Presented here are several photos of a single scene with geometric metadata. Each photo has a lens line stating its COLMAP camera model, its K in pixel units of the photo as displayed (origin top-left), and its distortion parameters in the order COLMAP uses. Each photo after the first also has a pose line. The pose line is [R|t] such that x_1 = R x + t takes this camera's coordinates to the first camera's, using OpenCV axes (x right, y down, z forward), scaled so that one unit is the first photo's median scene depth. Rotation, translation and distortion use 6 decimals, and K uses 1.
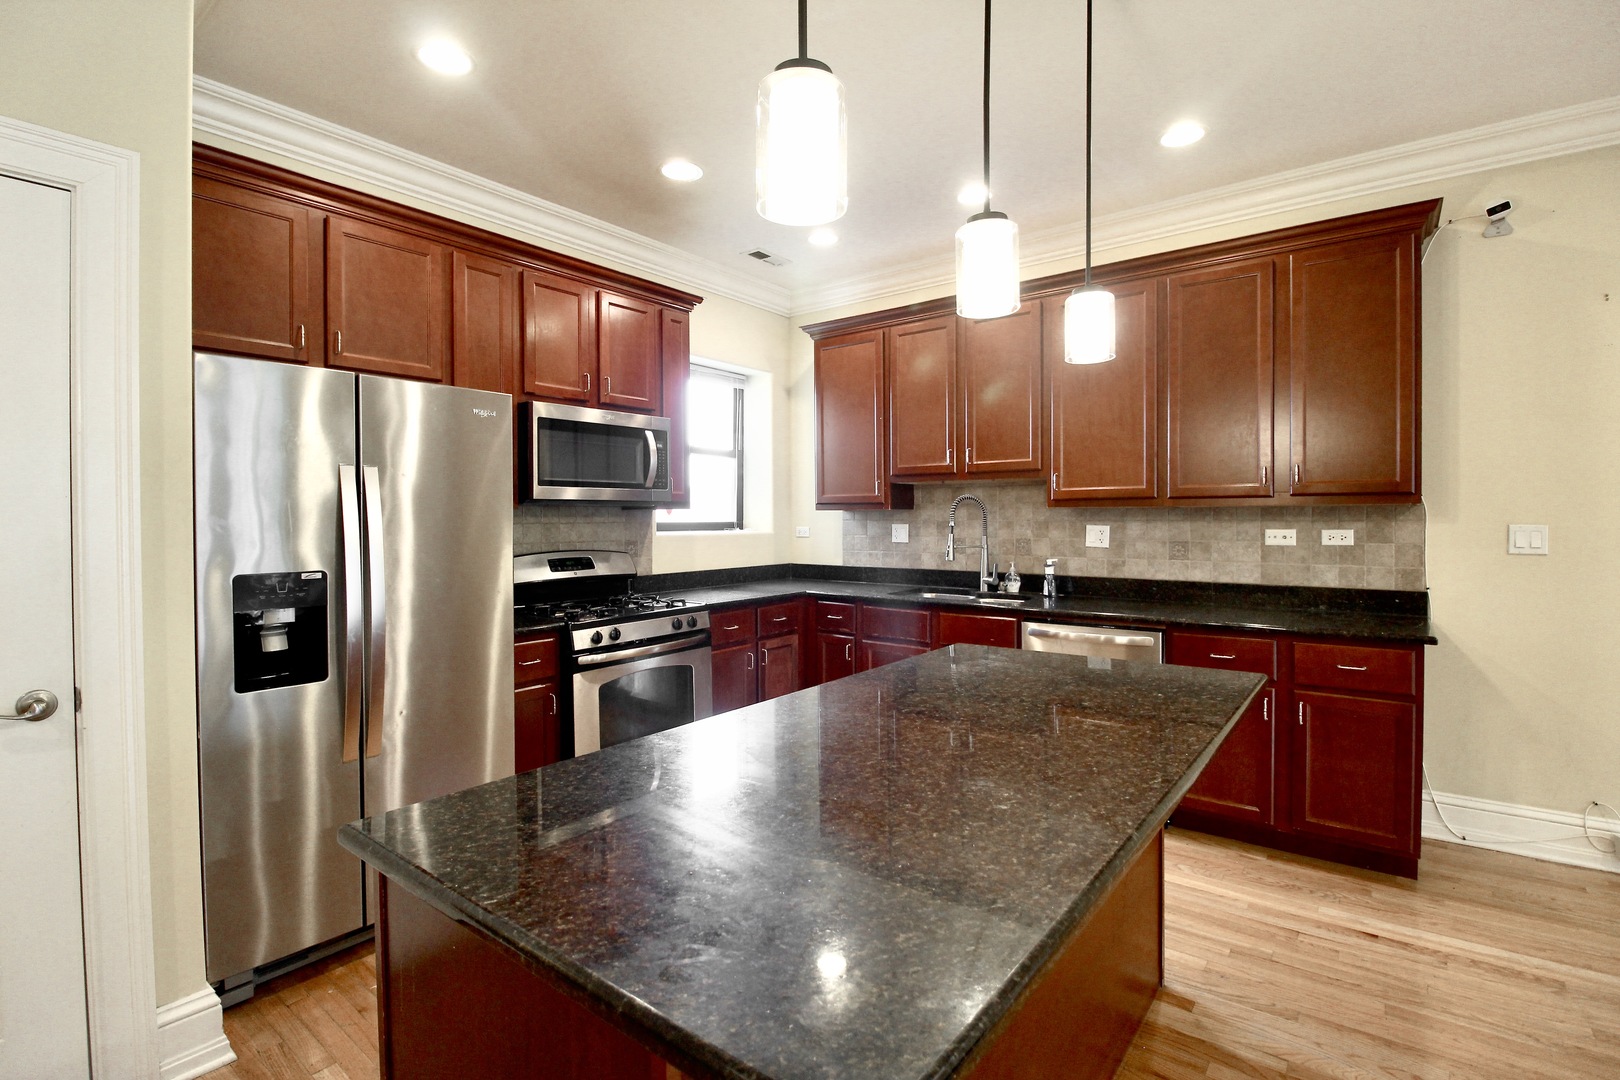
lens RADIAL K [[758.4, 0, 803.7], [0, 758.4, 525.0], [0, 0, 1]] dist [0.001940, -0.013742]
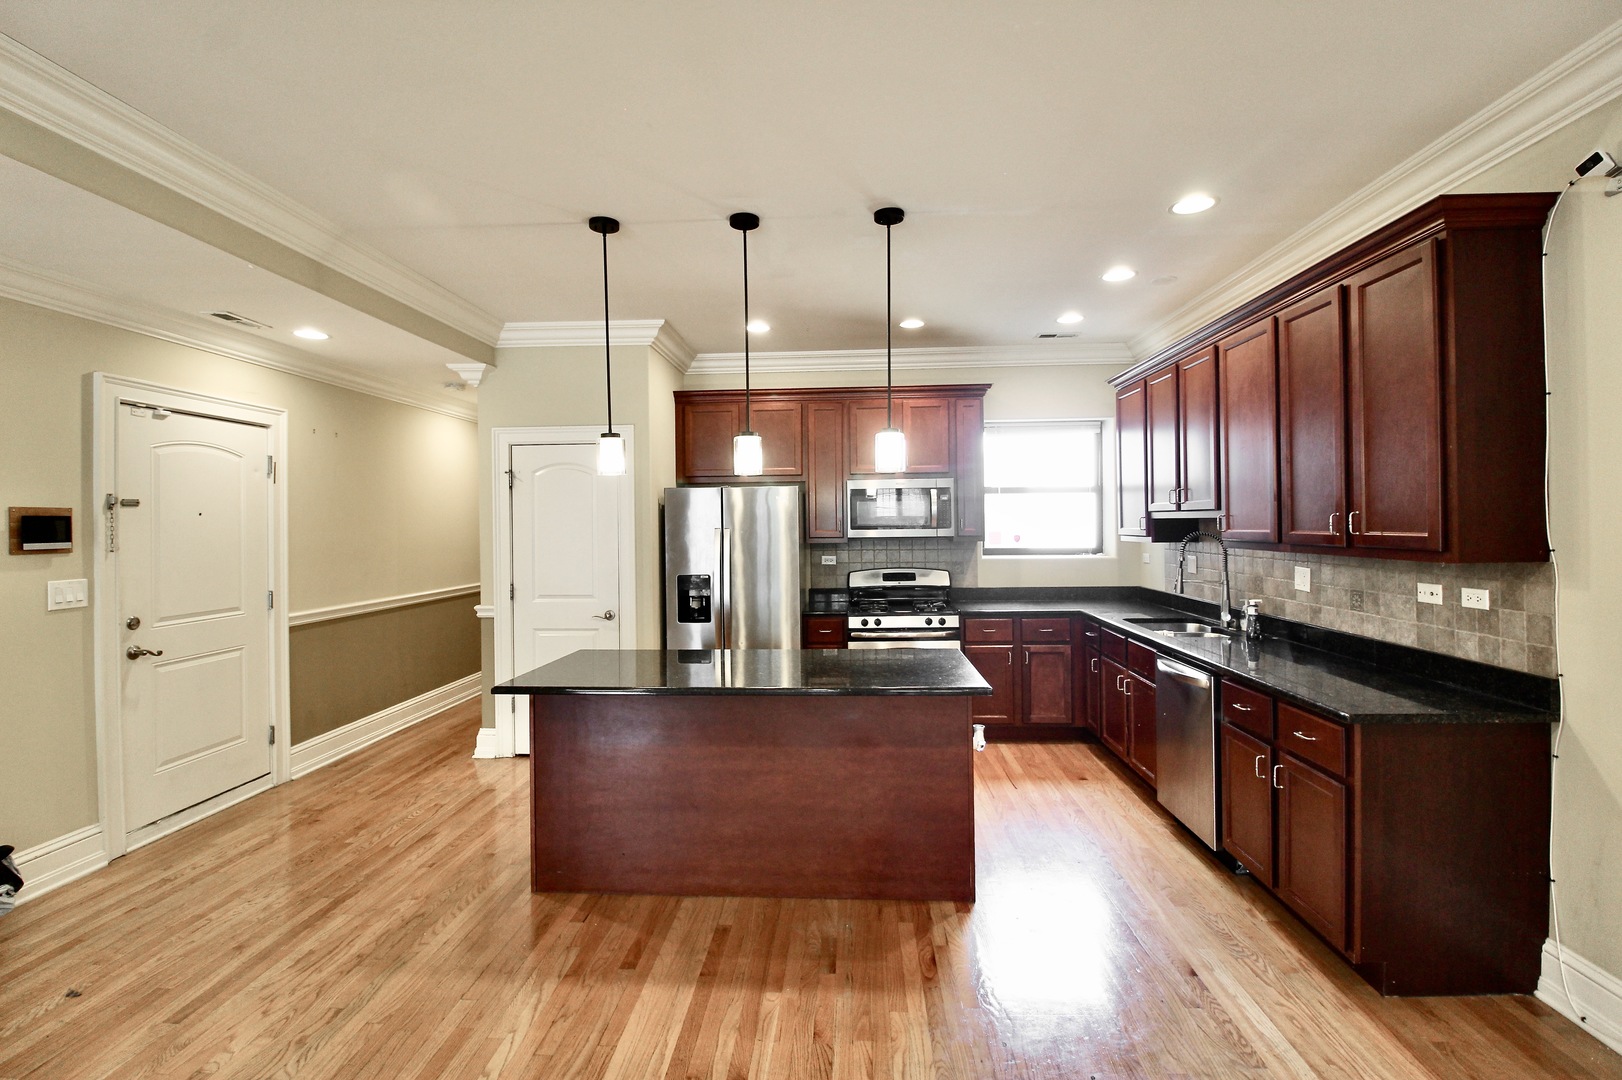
lens RADIAL K [[748.3, 0, 803.6], [0, 748.3, 523.1], [0, 0, 1]] dist [0.001796, -0.012359]
pose [[0.566552, -0.001707, -0.824024, 0.899798], [-0.000931, 0.999996, -0.002711, -0.057389], [0.824026, 0.002303, 0.566548, -0.031461]]
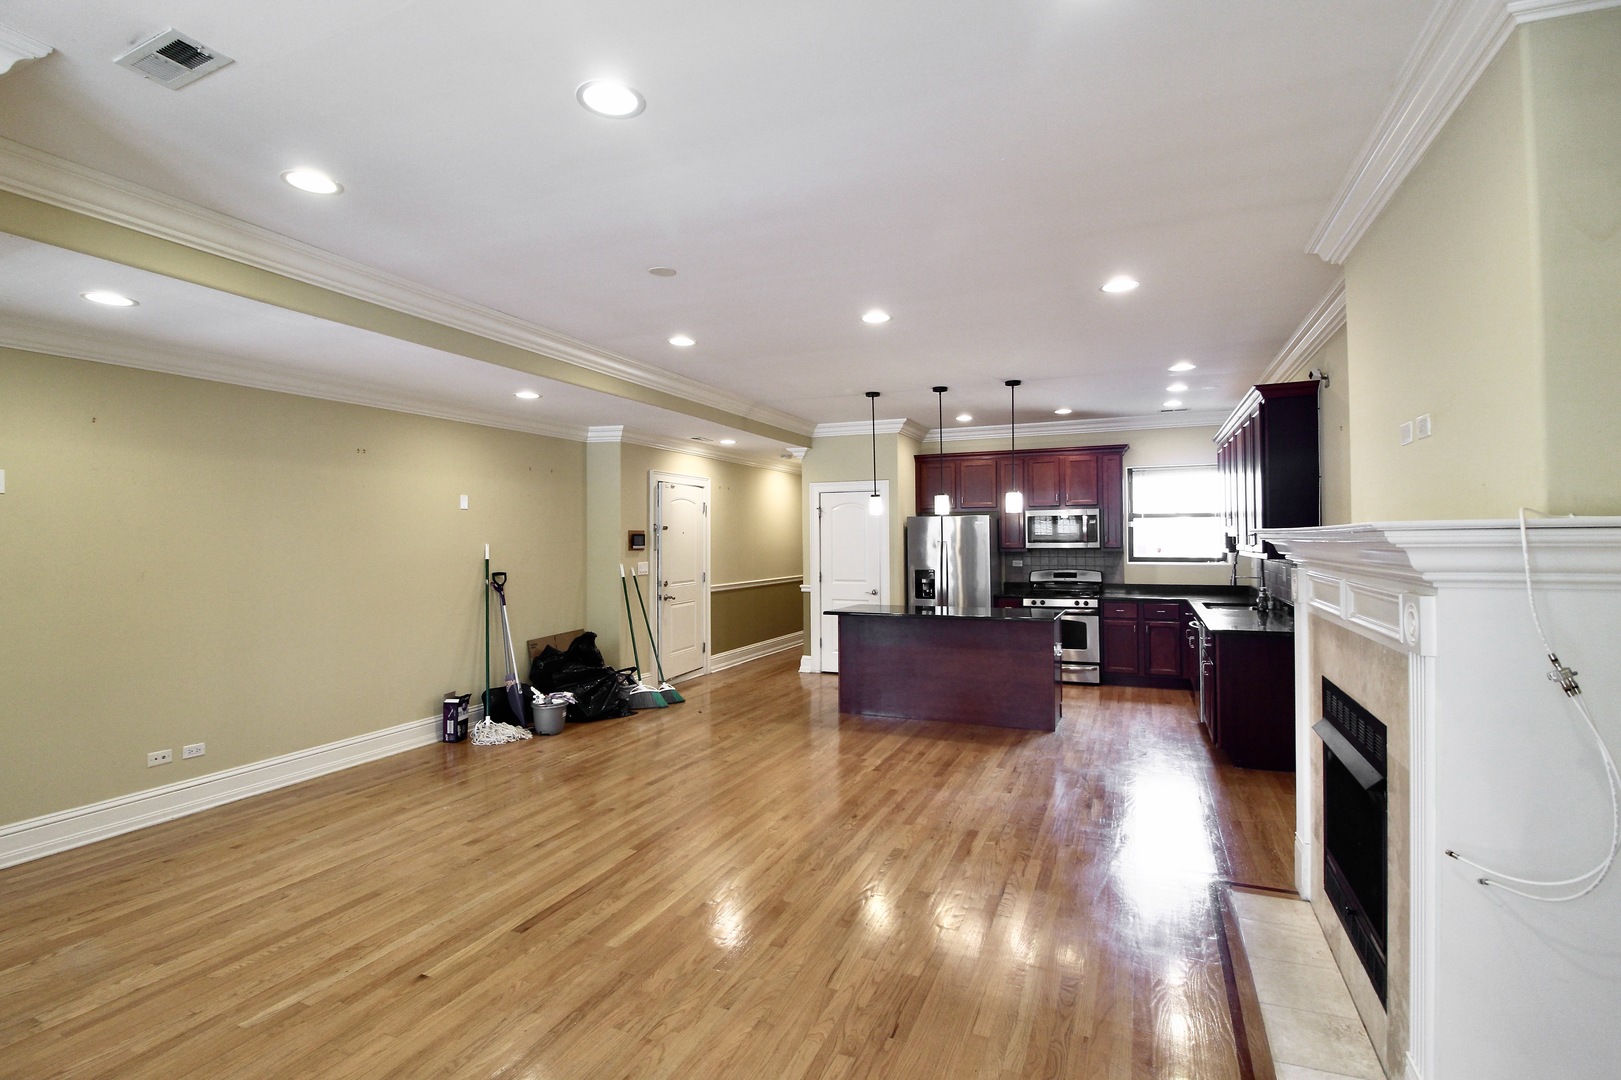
lens RADIAL K [[758.8, 0, 804.2], [0, 758.8, 525.0], [0, 0, 1]] dist [0.001940, -0.013742]
pose [[0.252785, -0.015922, -0.967391, 1.833266], [-0.005705, 0.999823, -0.017947, -0.057846], [0.967506, 0.010055, 0.252650, -0.370807]]
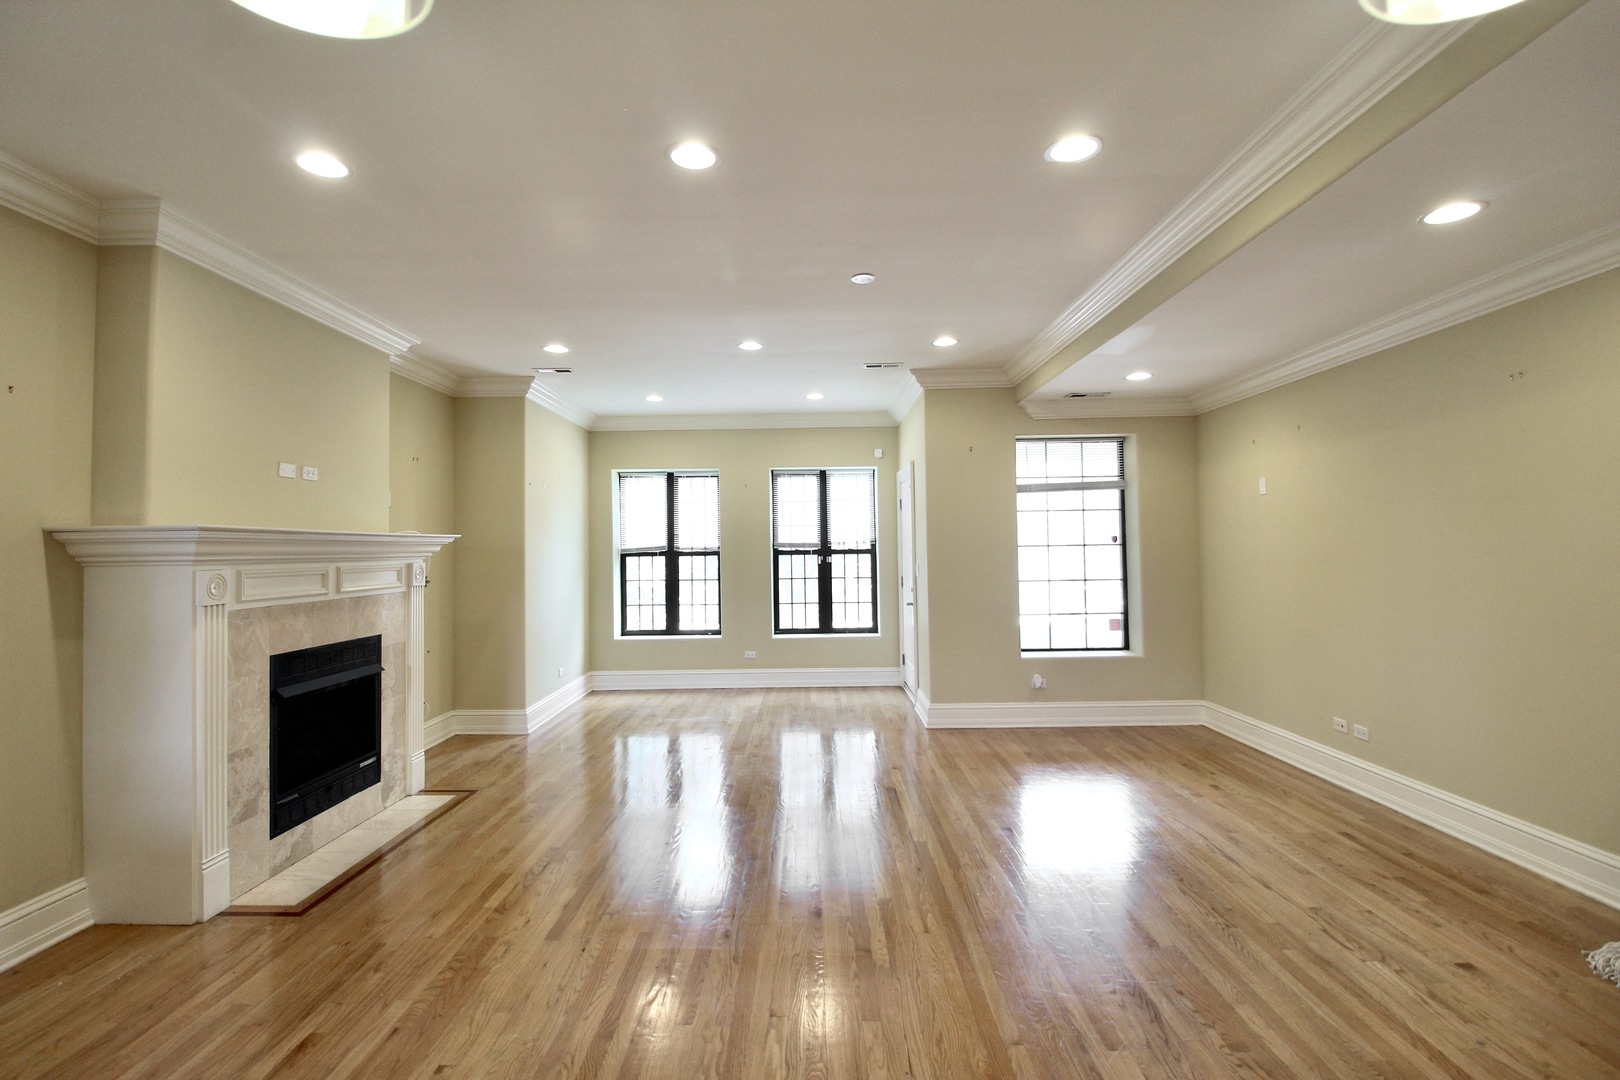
lens RADIAL K [[758.4, 0, 803.7], [0, 758.4, 525.0], [0, 0, 1]] dist [0.001940, -0.013742]
pose [[-0.611394, 0.036887, 0.790467, -0.022501], [0.025547, 0.999312, -0.026873, -0.035135], [-0.790914, 0.003764, -0.611915, 0.444146]]
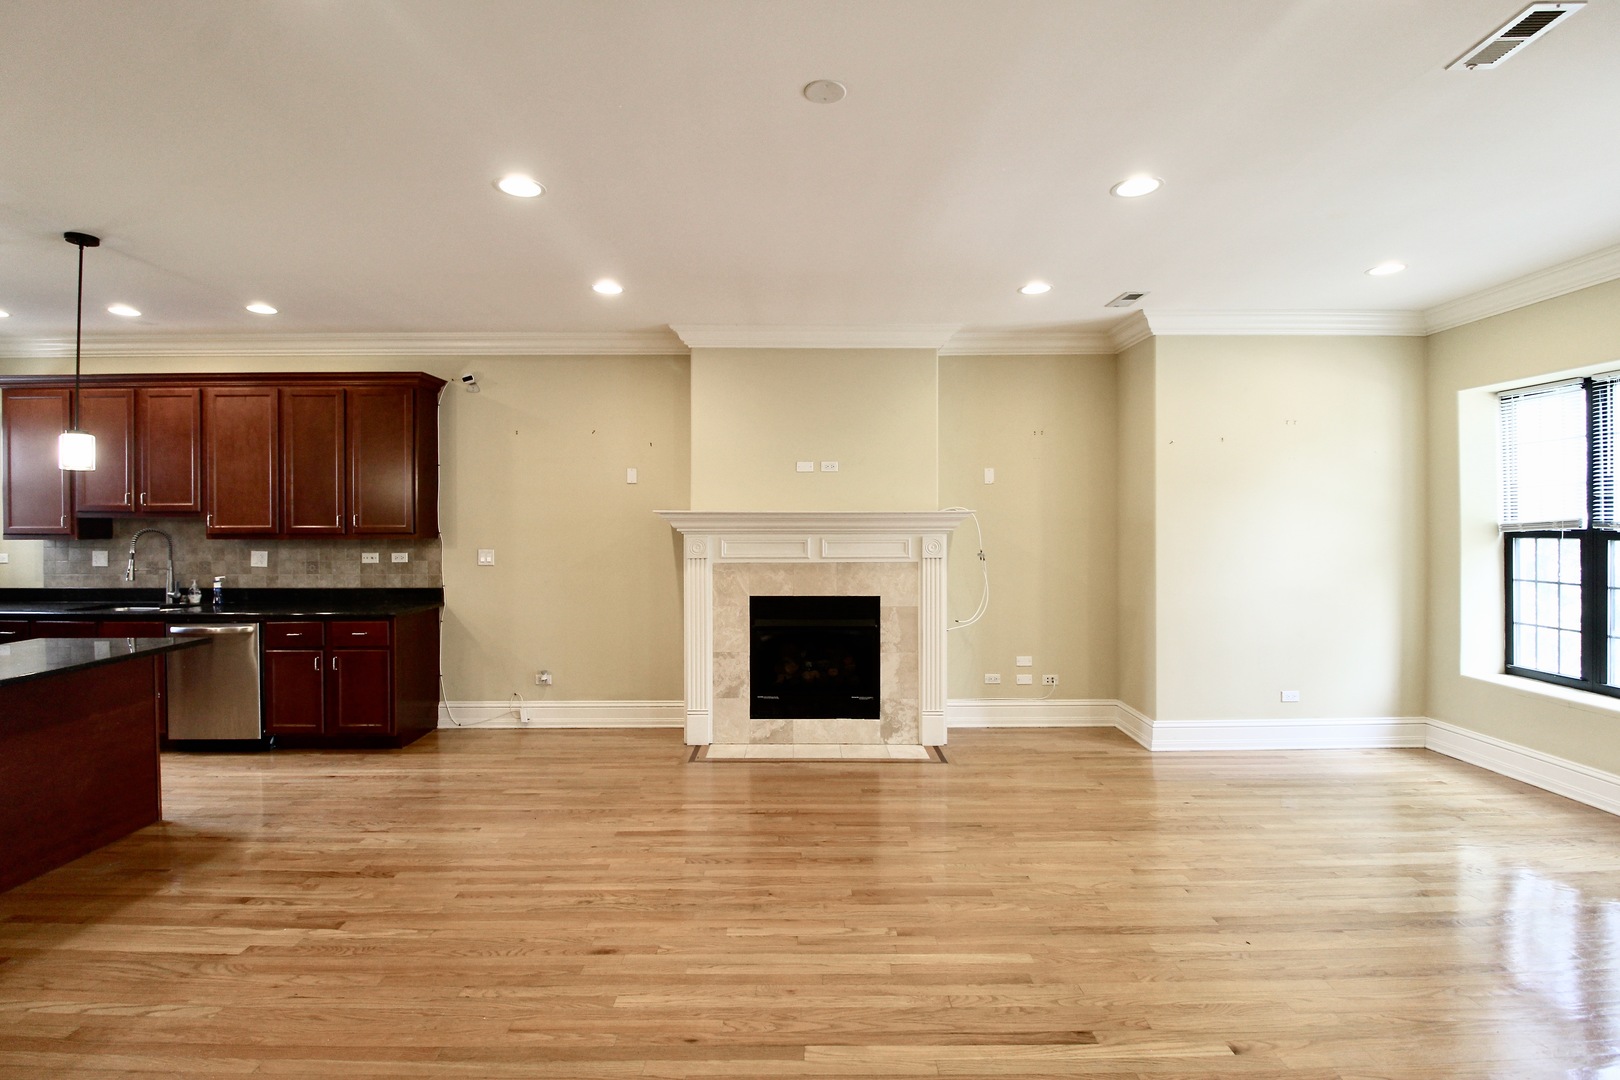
lens RADIAL K [[758.4, 0, 803.7], [0, 758.4, 525.0], [0, 0, 1]] dist [0.001940, -0.013742]
pose [[0.785988, 0.001749, 0.618239, 0.354663], [0.005862, 0.999930, -0.010281, -0.030966], [-0.618214, 0.011704, 0.785923, -0.807210]]
